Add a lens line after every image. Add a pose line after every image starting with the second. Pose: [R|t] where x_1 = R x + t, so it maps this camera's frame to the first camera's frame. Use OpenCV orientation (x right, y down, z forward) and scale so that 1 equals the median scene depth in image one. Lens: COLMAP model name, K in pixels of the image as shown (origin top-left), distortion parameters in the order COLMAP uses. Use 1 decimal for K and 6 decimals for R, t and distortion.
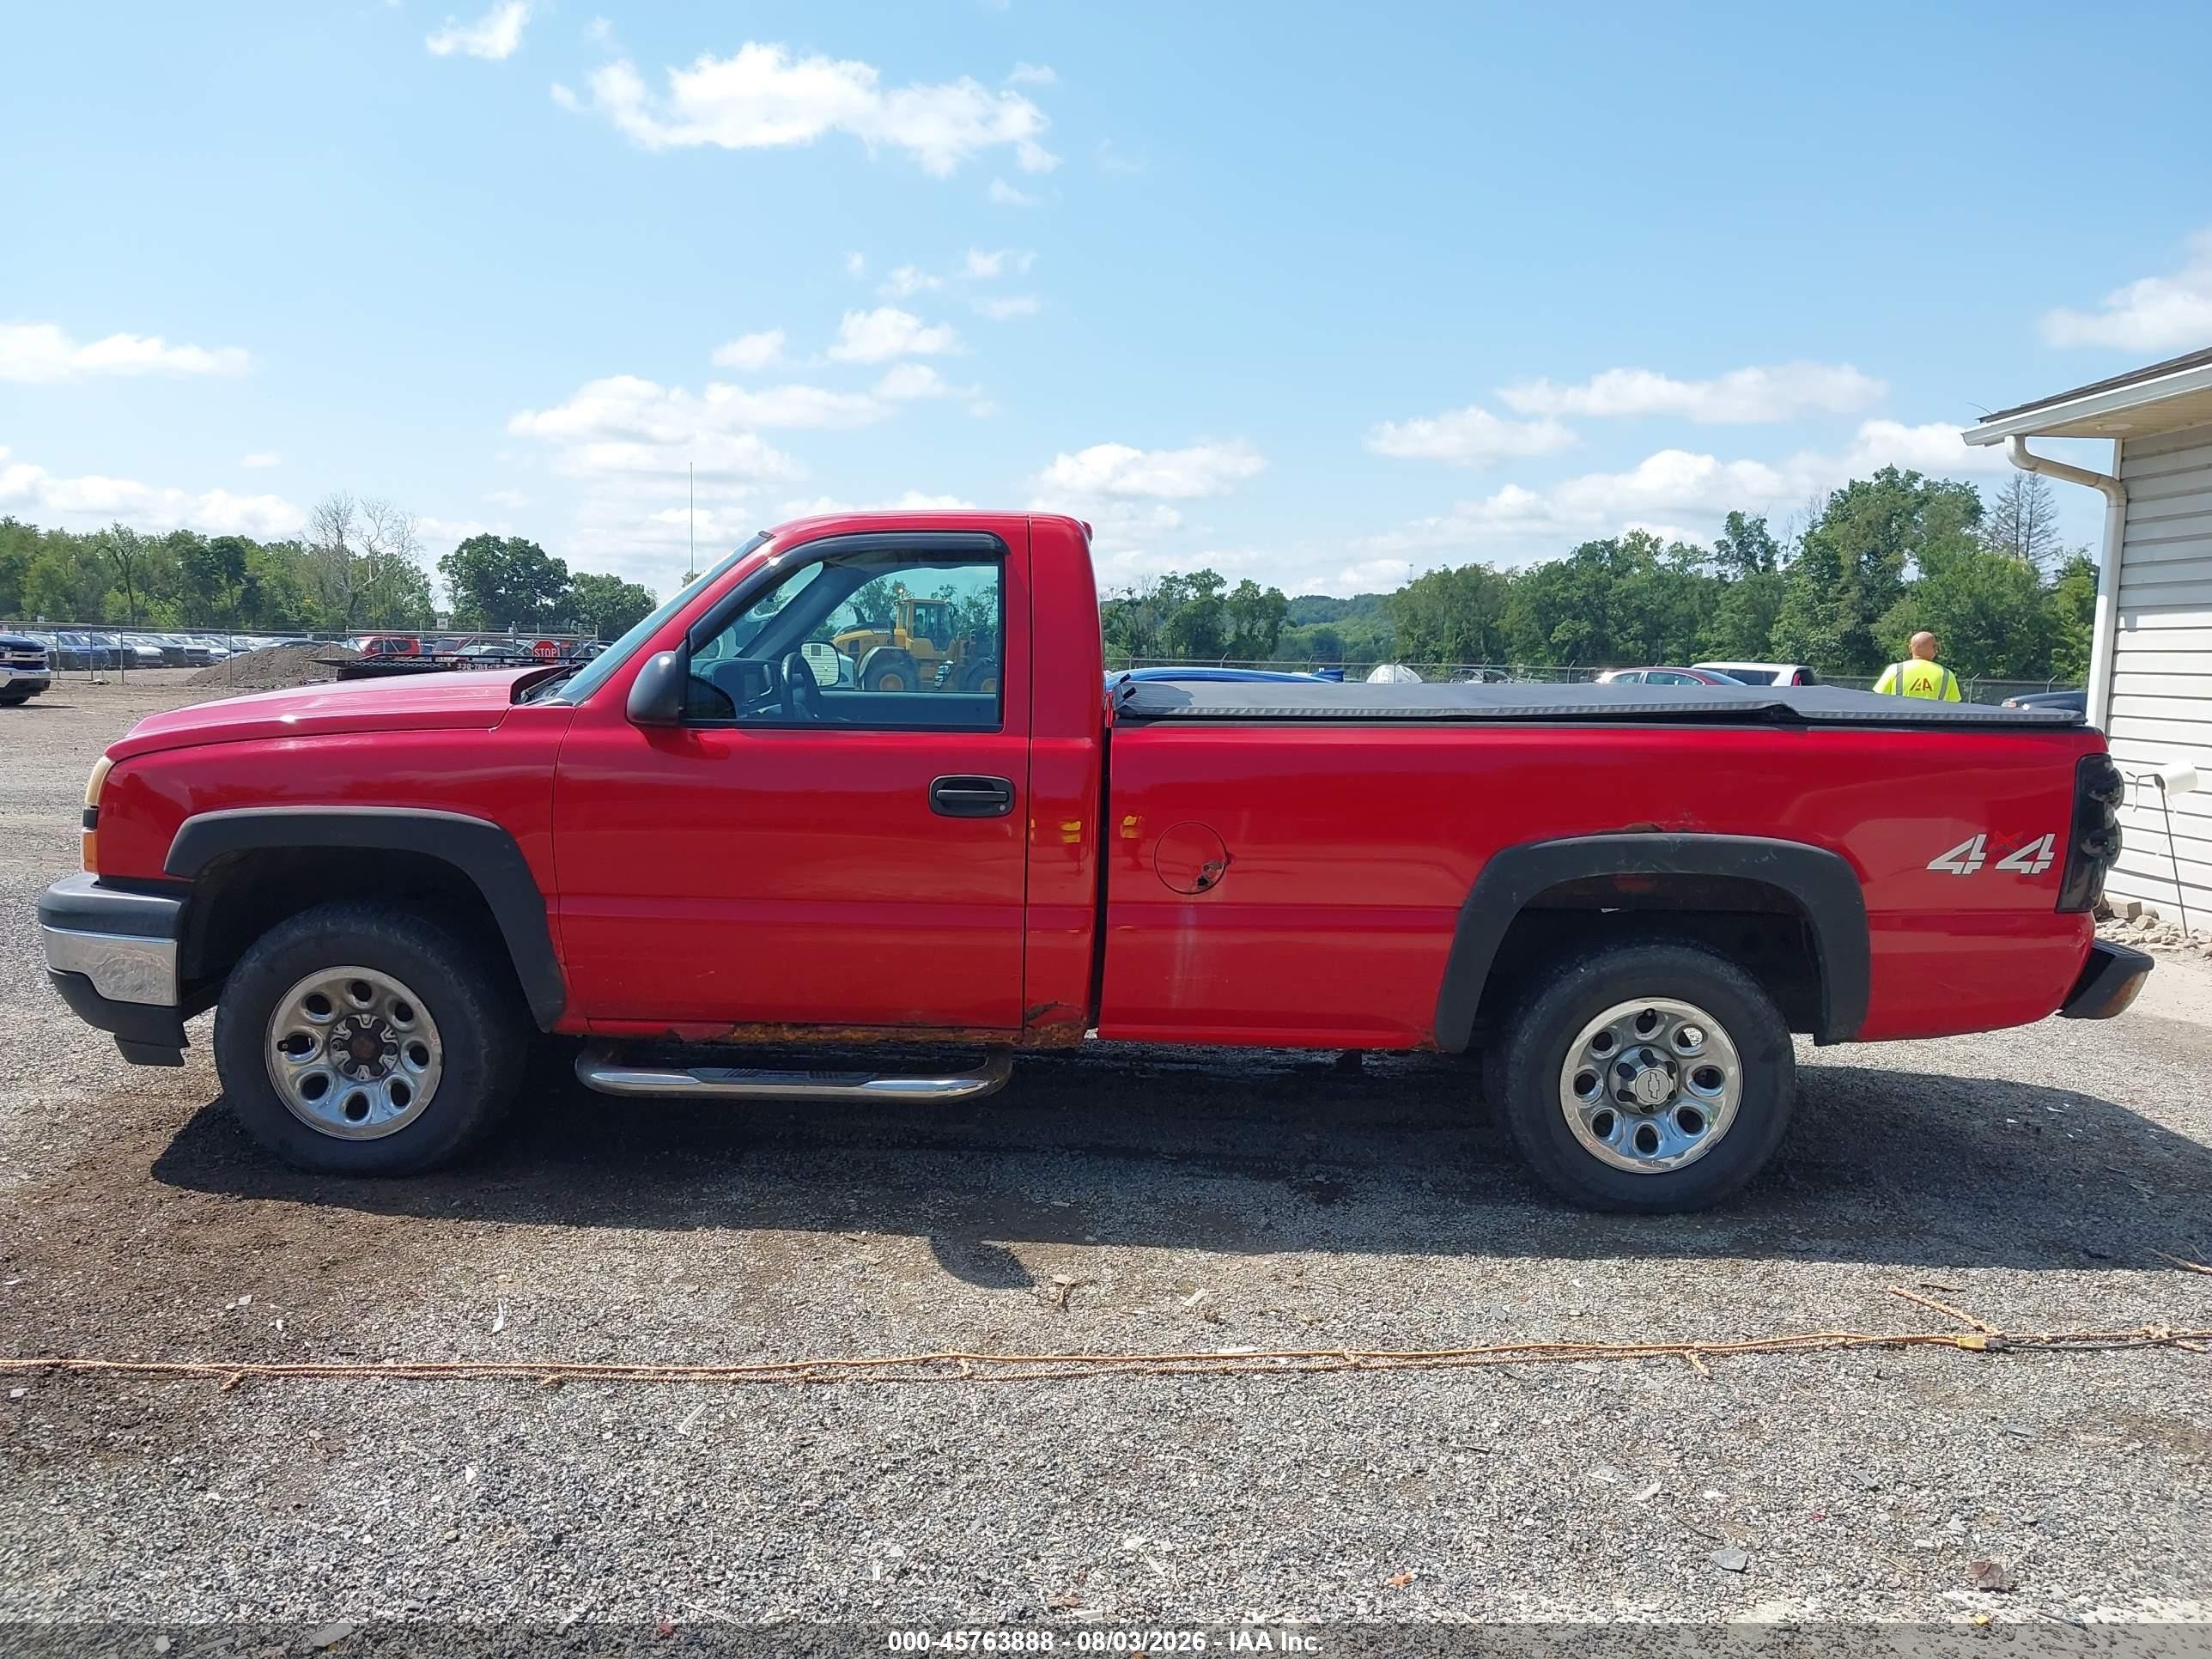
lens RADIAL K [[1705.7, 0, 1106.0], [0, 1705.7, 829.5], [0, 0, 1]] dist [-0.009423, -0.008679]
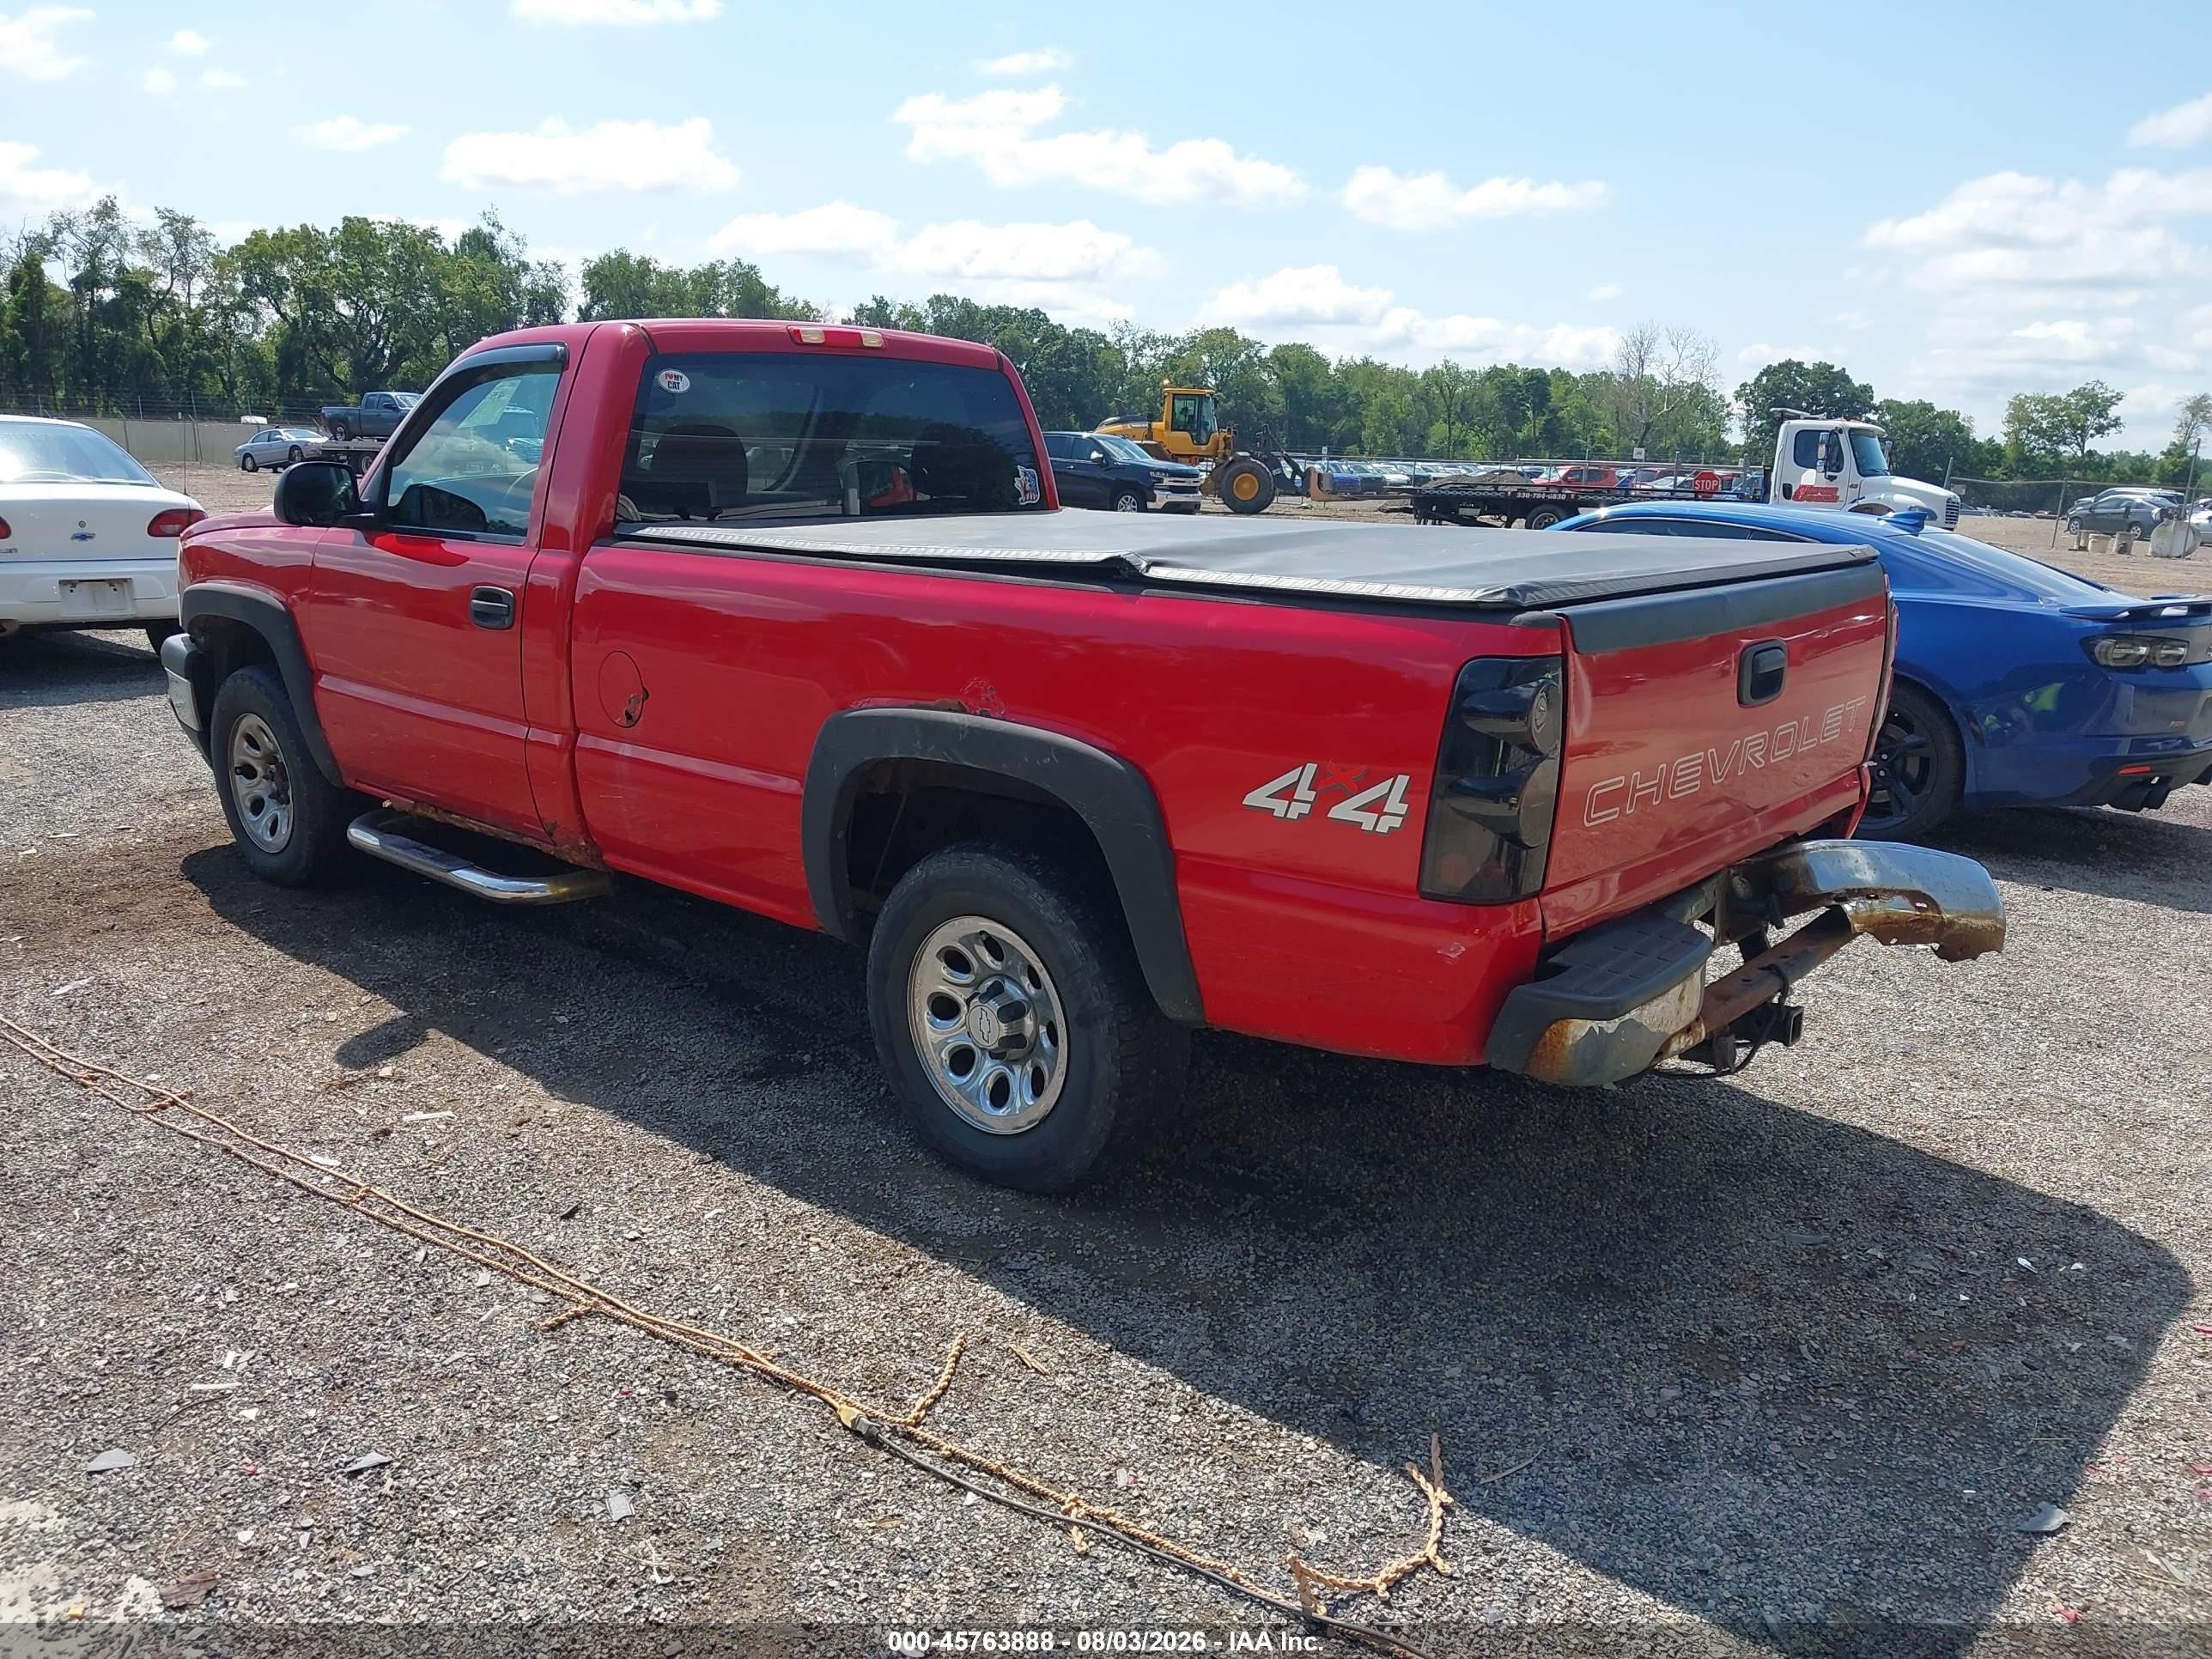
lens RADIAL K [[1739.4, 0, 1106.0], [0, 1739.4, 829.5], [0, 0, 1]] dist [-0.005795, 0.004043]
pose [[0.757913, 0.138563, -0.637470, 0.890110], [-0.079337, 0.989507, 0.120756, -0.048165], [0.647514, -0.040948, 0.760953, 0.409194]]
